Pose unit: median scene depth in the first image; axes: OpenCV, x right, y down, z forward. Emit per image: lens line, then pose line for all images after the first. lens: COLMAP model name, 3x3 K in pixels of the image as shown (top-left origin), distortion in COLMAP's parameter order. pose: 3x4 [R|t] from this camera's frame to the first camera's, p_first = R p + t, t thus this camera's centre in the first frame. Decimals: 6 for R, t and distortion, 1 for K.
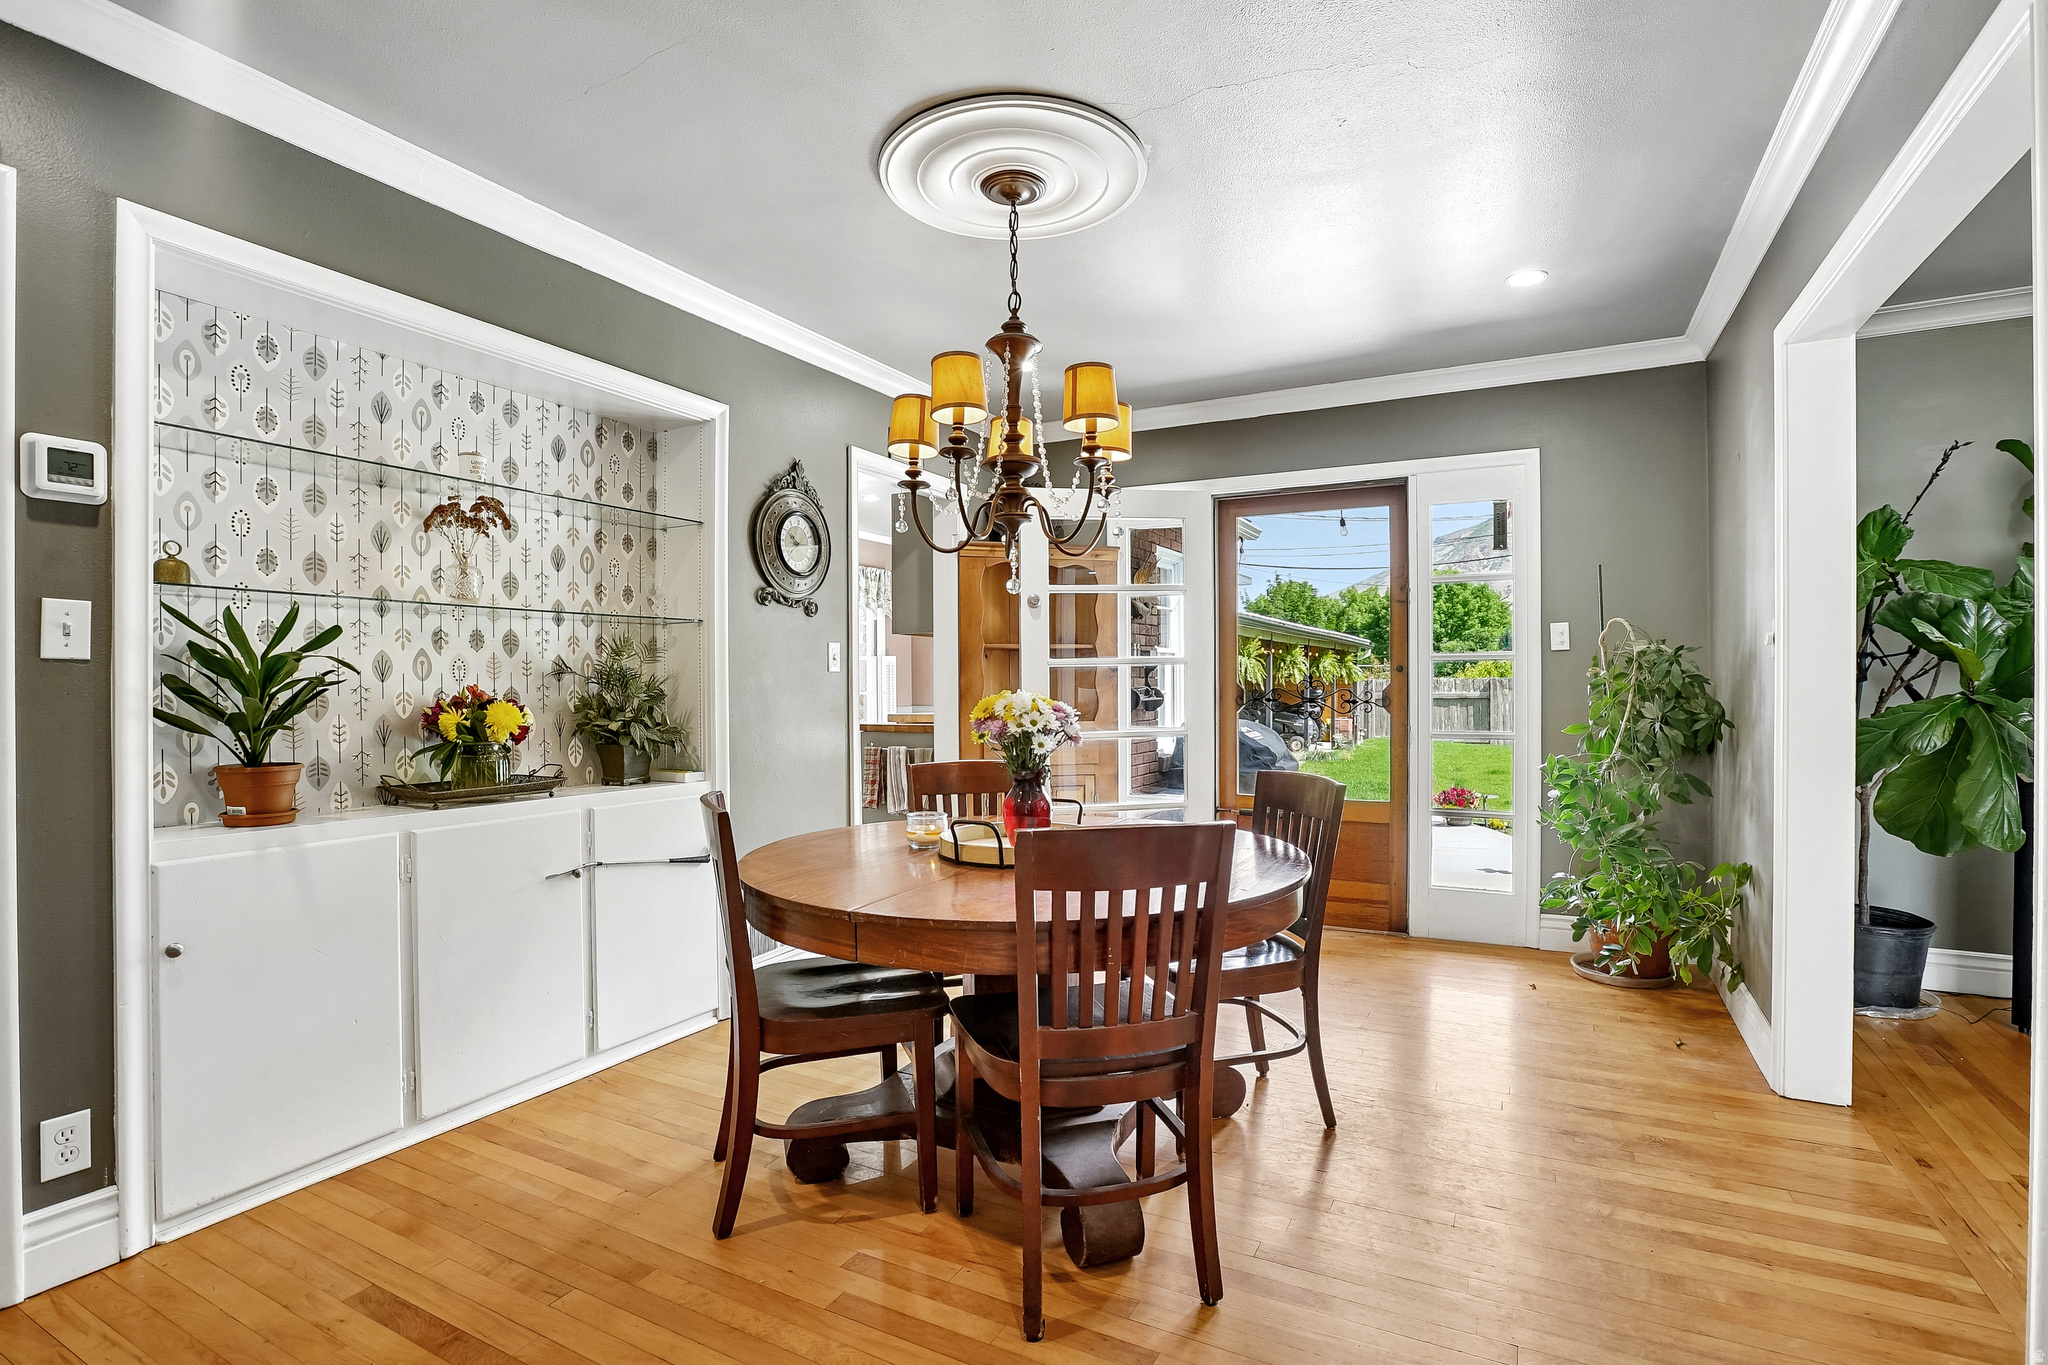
lens RADIAL K [[955.5, 0, 1040.1], [0, 955.5, 690.3], [0, 0, 1]] dist [-0.049202, 0.018380]
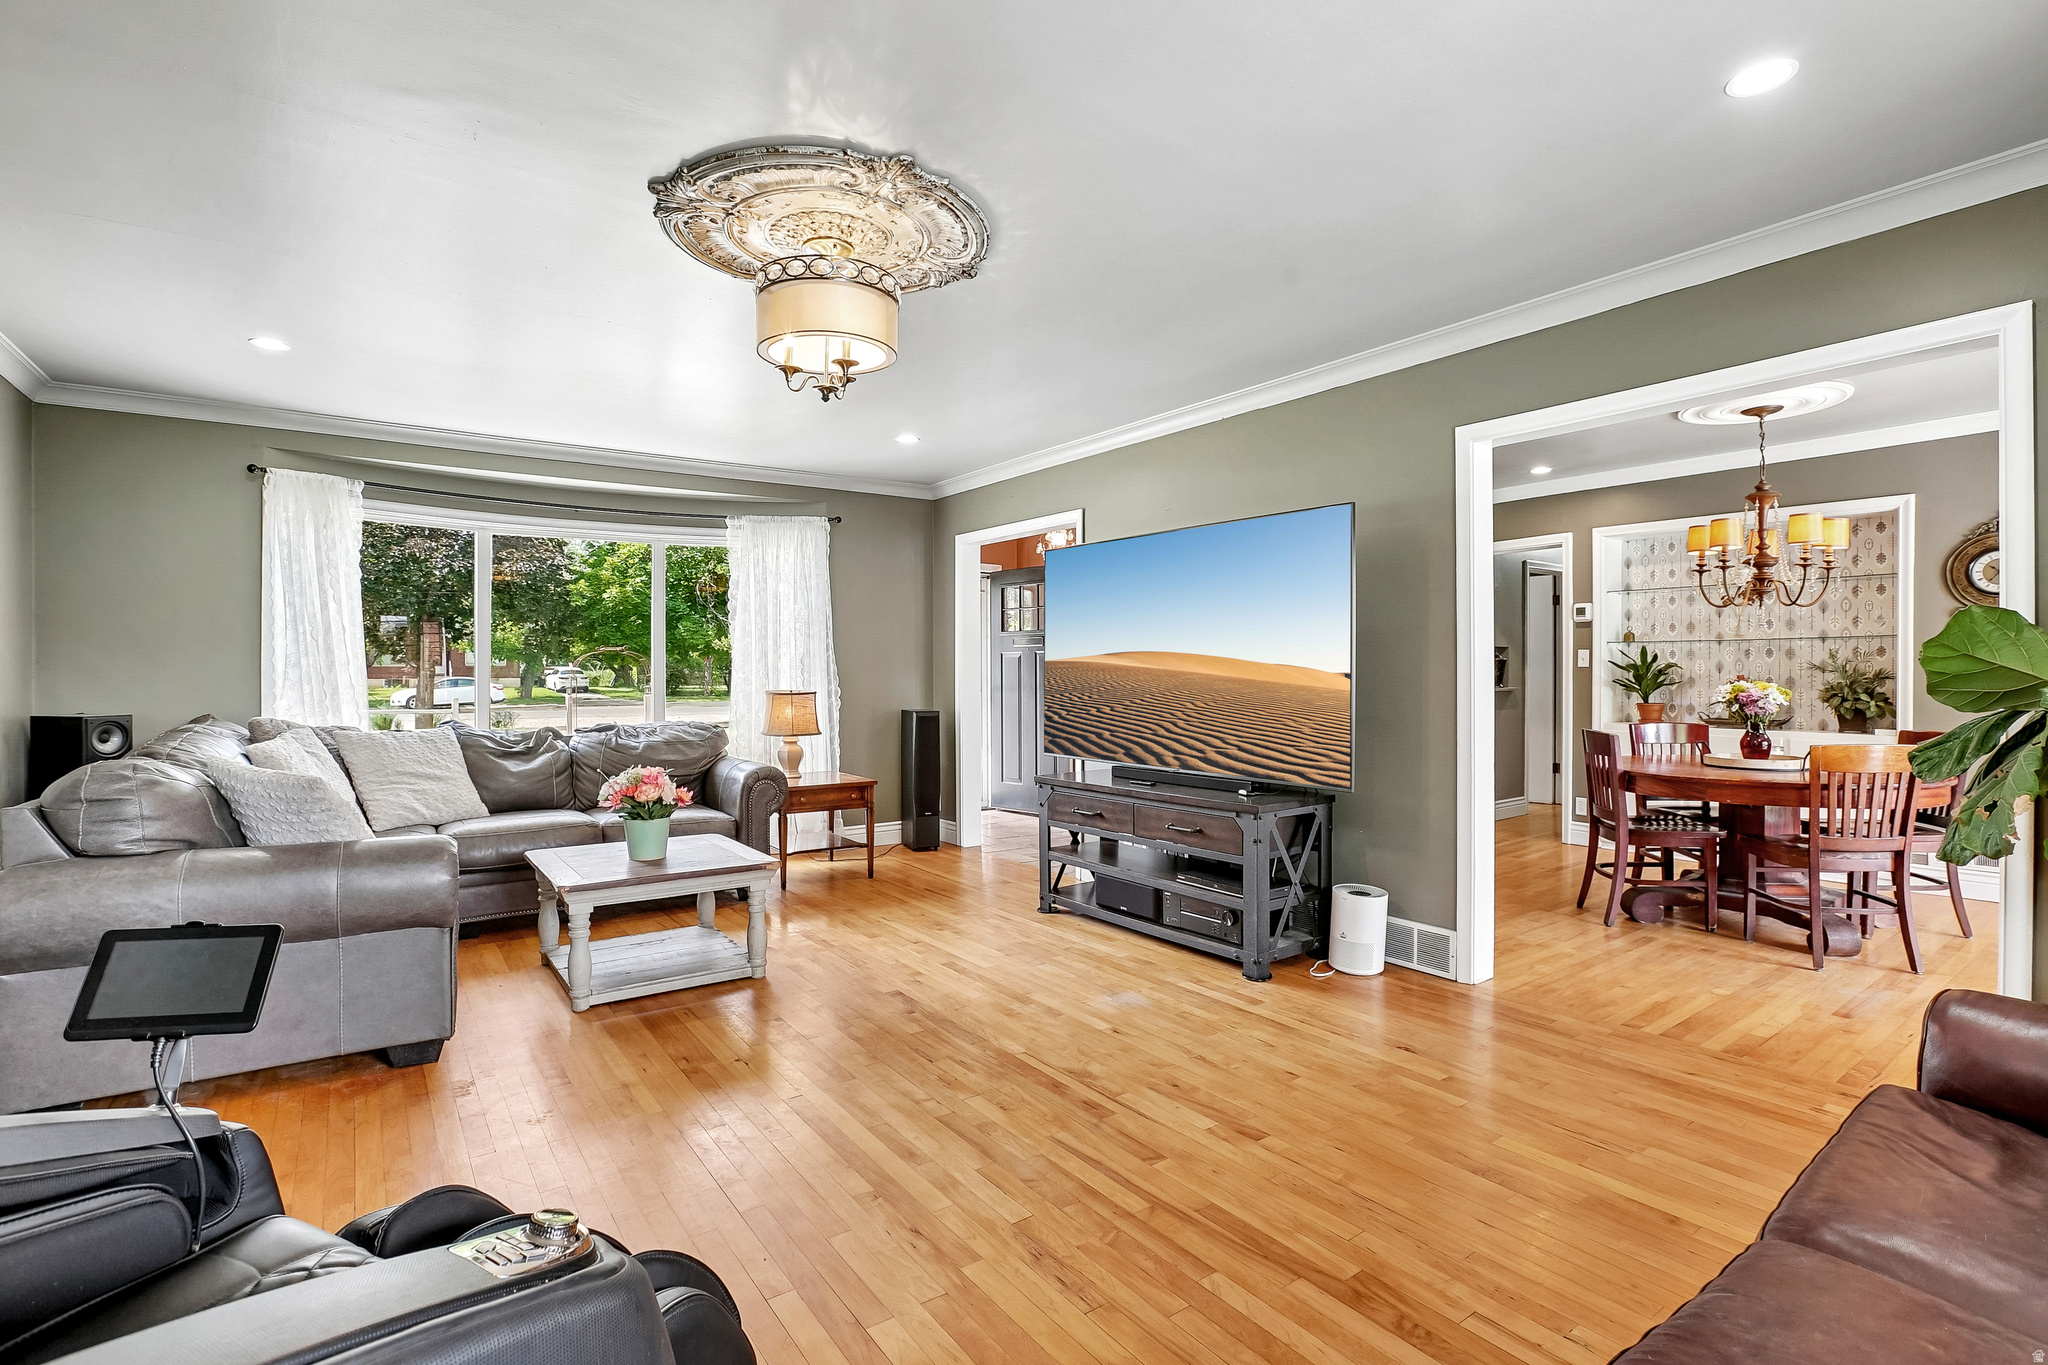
lens RADIAL K [[951.3, 0, 1032.5], [0, 951.3, 673.0], [0, 0, 1]] dist [-0.069306, 0.028261]
pose [[-0.434604, 0.006991, -0.900595, 2.321226], [-0.001916, 0.999960, 0.008687, -0.028702], [0.900620, 0.005501, -0.434573, 0.508029]]
